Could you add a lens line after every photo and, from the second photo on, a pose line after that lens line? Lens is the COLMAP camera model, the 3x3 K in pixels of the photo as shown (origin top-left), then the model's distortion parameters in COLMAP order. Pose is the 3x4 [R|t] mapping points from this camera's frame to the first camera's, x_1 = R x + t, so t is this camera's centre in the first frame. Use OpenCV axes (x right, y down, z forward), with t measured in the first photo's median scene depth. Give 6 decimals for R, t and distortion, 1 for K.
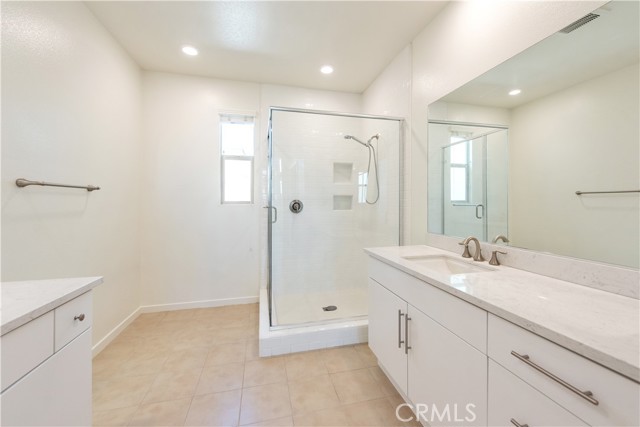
lens RADIAL K [[254.8, 0, 320.0], [0, 254.8, 213.5], [0, 0, 1]] dist [0.000239, -0.000005]
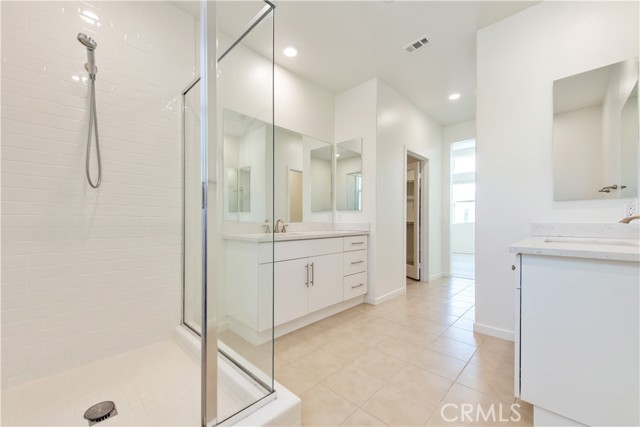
lens RADIAL K [[254.8, 0, 320.0], [0, 254.8, 213.5], [0, 0, 1]] dist [0.000239, -0.000005]
pose [[-0.540085, 0.006771, 0.841583, -1.076159], [0.007119, 0.999969, -0.003477, 0.062406], [-0.841580, 0.004114, -0.540116, 1.776571]]
